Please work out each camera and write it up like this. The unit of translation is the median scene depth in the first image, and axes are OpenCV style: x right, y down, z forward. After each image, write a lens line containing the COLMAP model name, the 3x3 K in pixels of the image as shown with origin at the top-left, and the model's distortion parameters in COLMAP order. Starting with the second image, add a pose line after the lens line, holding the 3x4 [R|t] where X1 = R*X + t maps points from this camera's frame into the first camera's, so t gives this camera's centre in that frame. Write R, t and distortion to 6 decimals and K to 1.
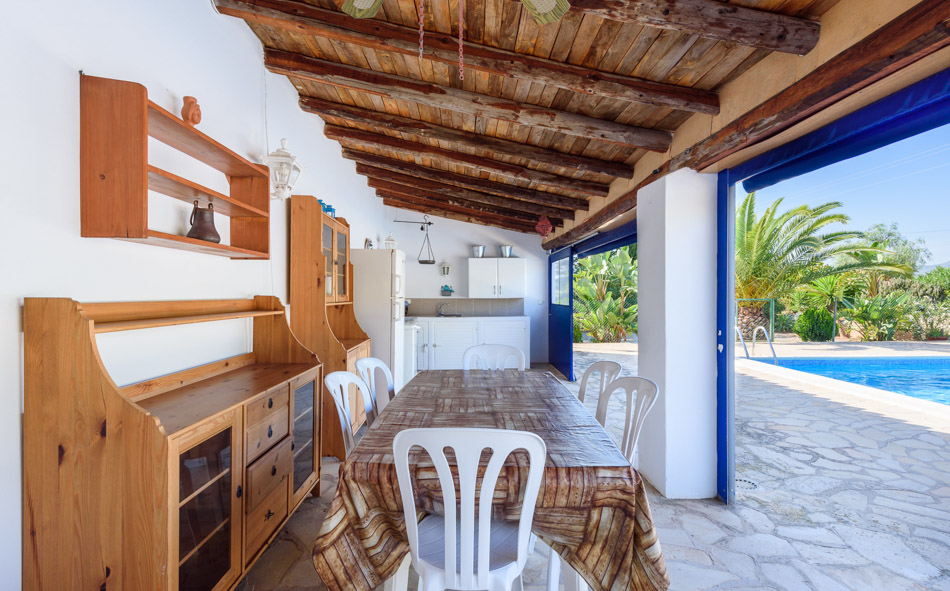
lens RADIAL K [[443.9, 0, 476.1], [0, 443.9, 294.6], [0, 0, 1]] dist [0.002607, -0.000236]
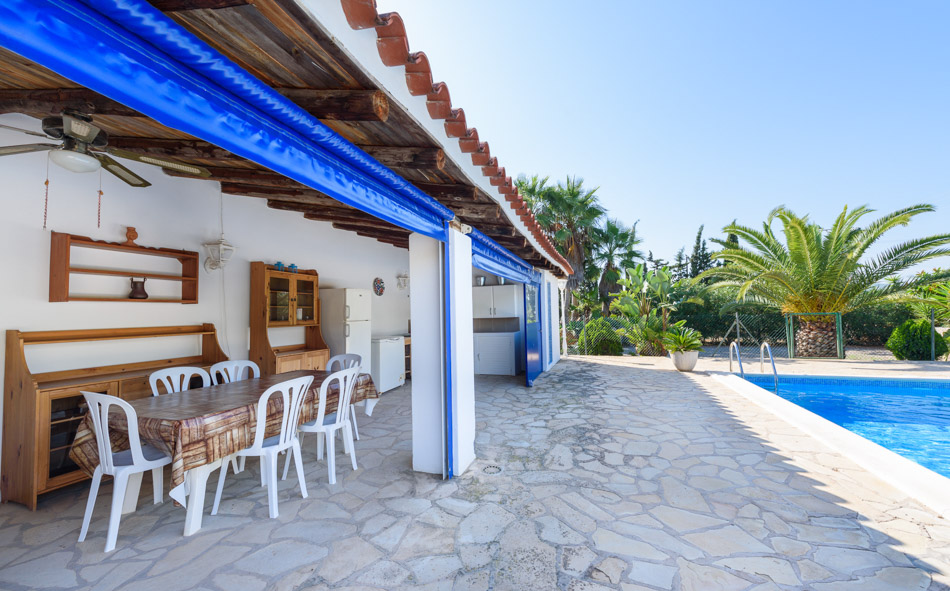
lens RADIAL K [[371.1, 0, 471.0], [0, 371.1, 295.1], [0, 0, 1]] dist [0.009987, -0.000072]
pose [[0.934637, -0.035696, -0.353807, 0.838734], [0.019579, 0.998605, -0.049029, -0.012967], [0.355064, 0.038897, 0.934032, -0.016083]]
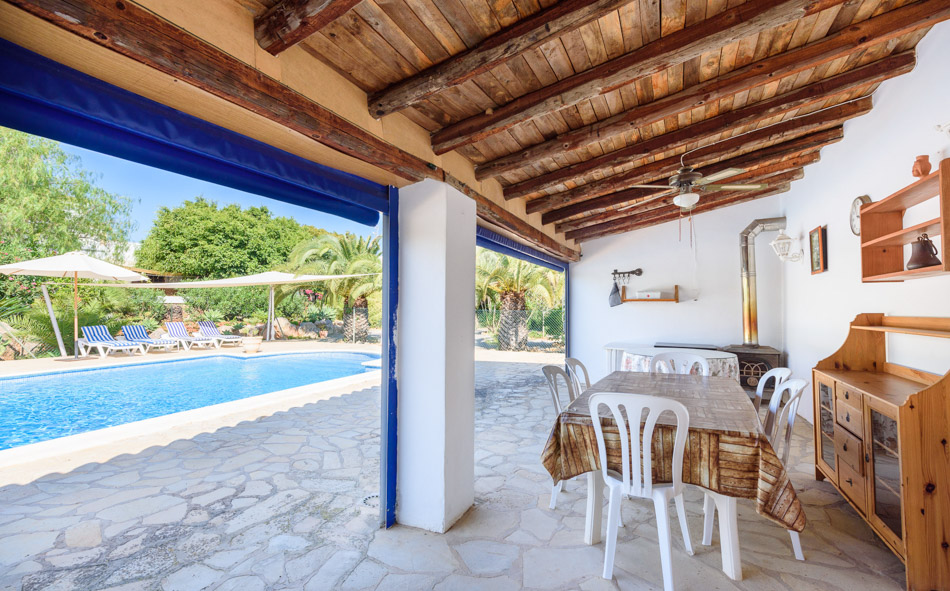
lens RADIAL K [[443.9, 0, 476.1], [0, 443.9, 294.6], [0, 0, 1]] dist [0.002607, -0.000236]
pose [[-0.898555, 0.009110, 0.438765, -0.037985], [-0.001931, 0.999693, -0.024712, -0.009766], [-0.438856, -0.023052, -0.898262, 1.620147]]
